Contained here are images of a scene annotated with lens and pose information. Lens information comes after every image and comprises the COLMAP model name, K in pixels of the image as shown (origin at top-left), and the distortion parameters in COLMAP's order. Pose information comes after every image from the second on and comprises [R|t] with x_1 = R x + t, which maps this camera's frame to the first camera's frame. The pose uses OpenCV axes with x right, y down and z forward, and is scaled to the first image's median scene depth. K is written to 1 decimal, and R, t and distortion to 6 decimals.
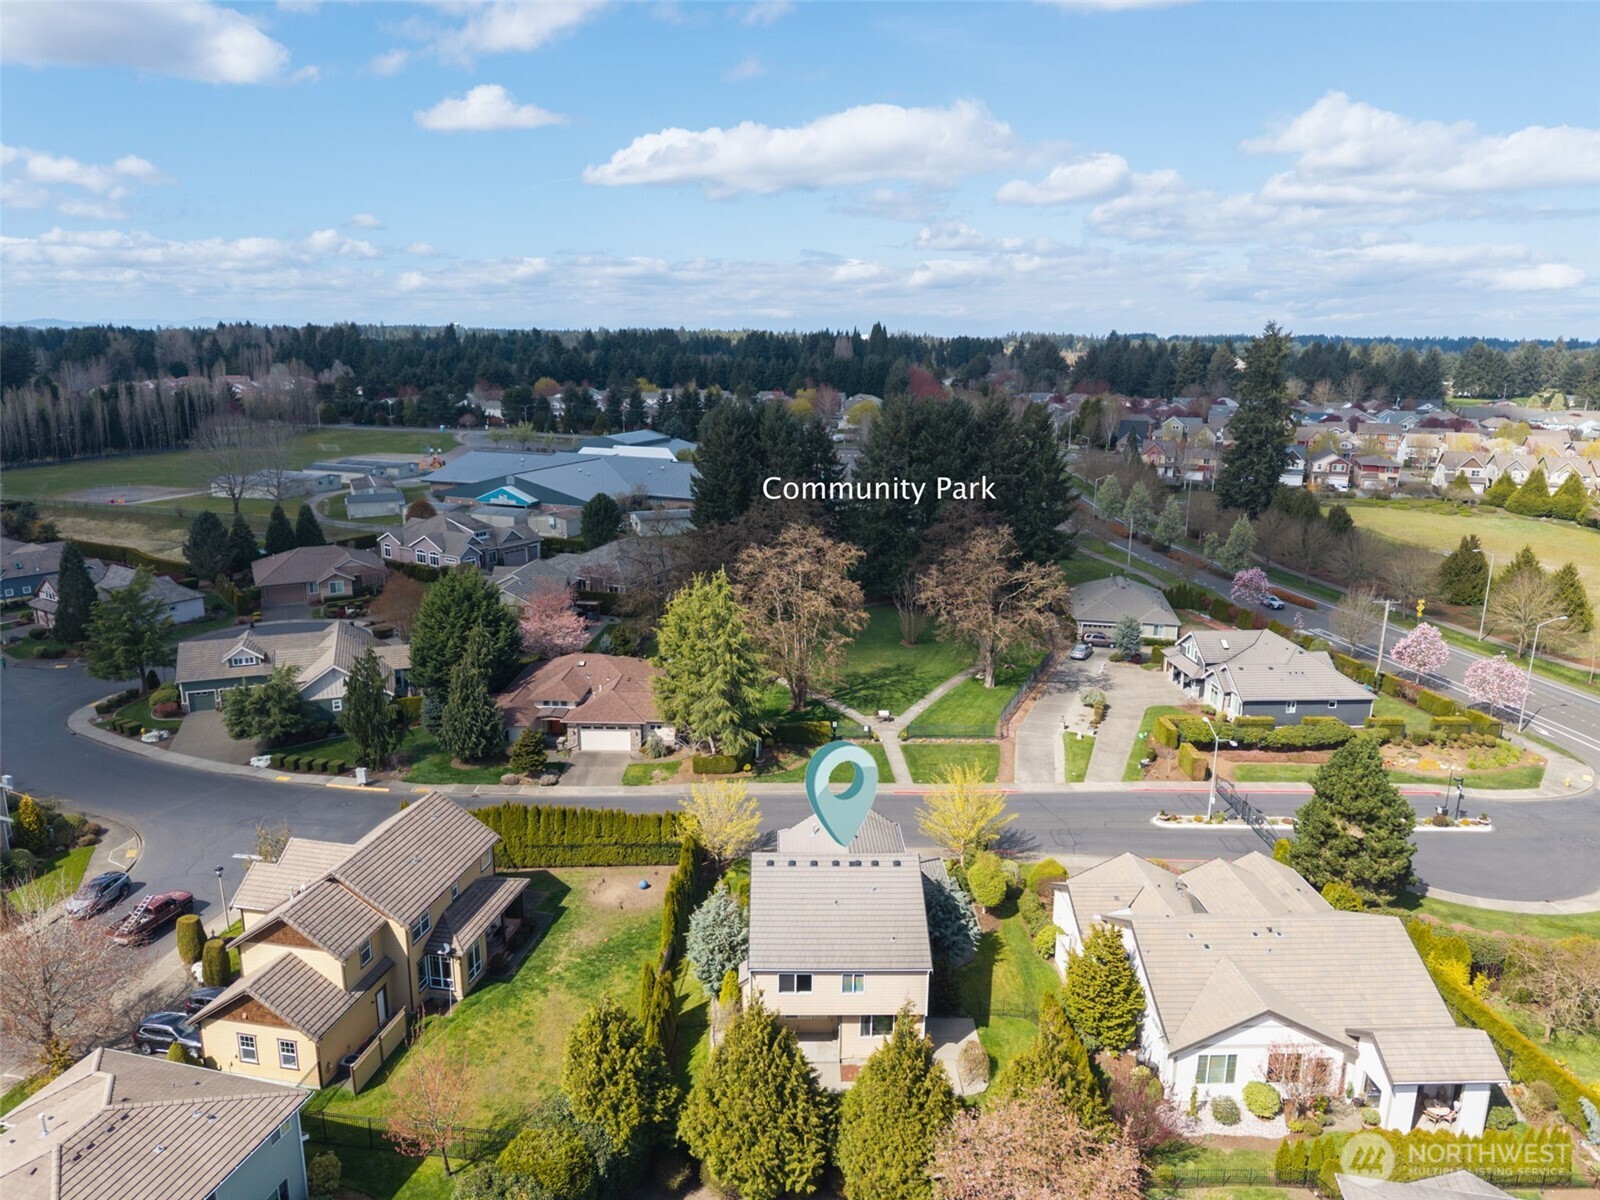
lens RADIAL K [[1052.4, 0, 800.0], [0, 1052.4, 600.0], [0, 0, 1]] dist [0.032264, -0.027328]
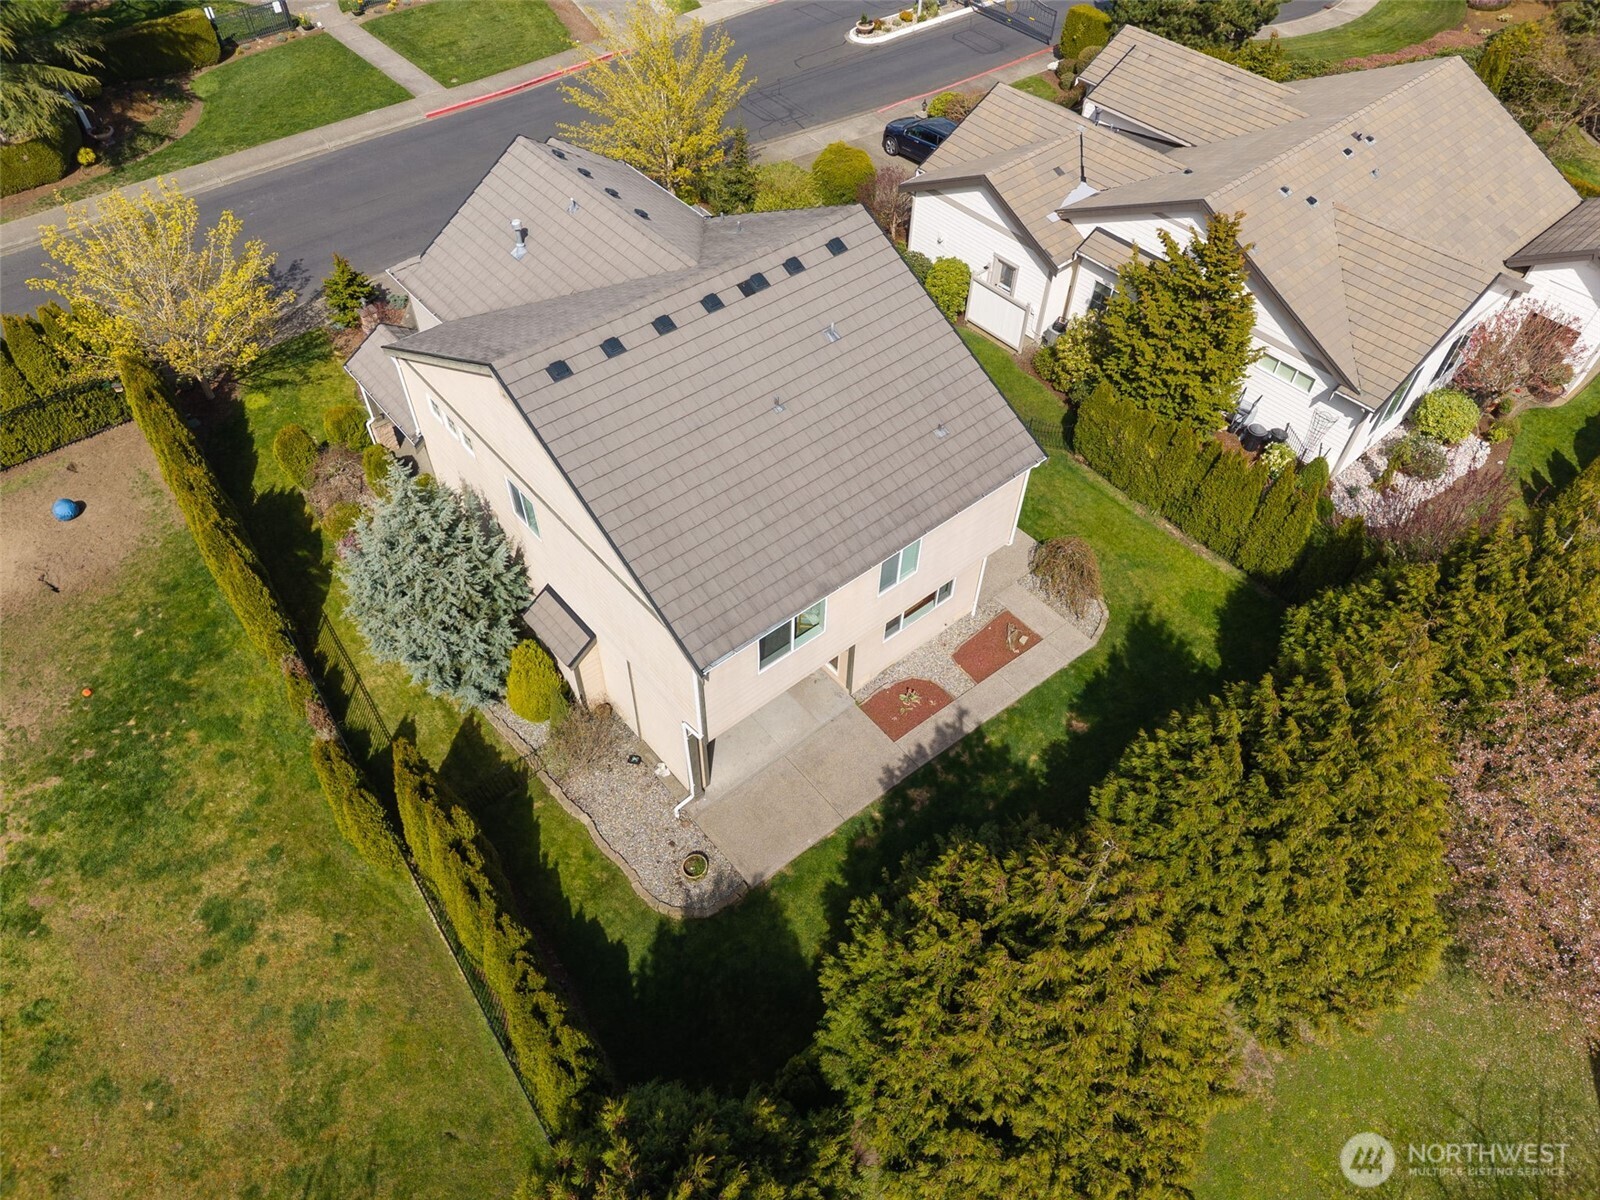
lens RADIAL K [[1052.4, 0, 800.0], [0, 1052.4, 600.0], [0, 0, 1]] dist [0.032264, -0.027328]
pose [[0.779309, -0.476002, 0.407552, -0.096389], [0.142244, 0.767775, 0.624730, 0.069481], [-0.610281, -0.428886, 0.666043, 0.465868]]
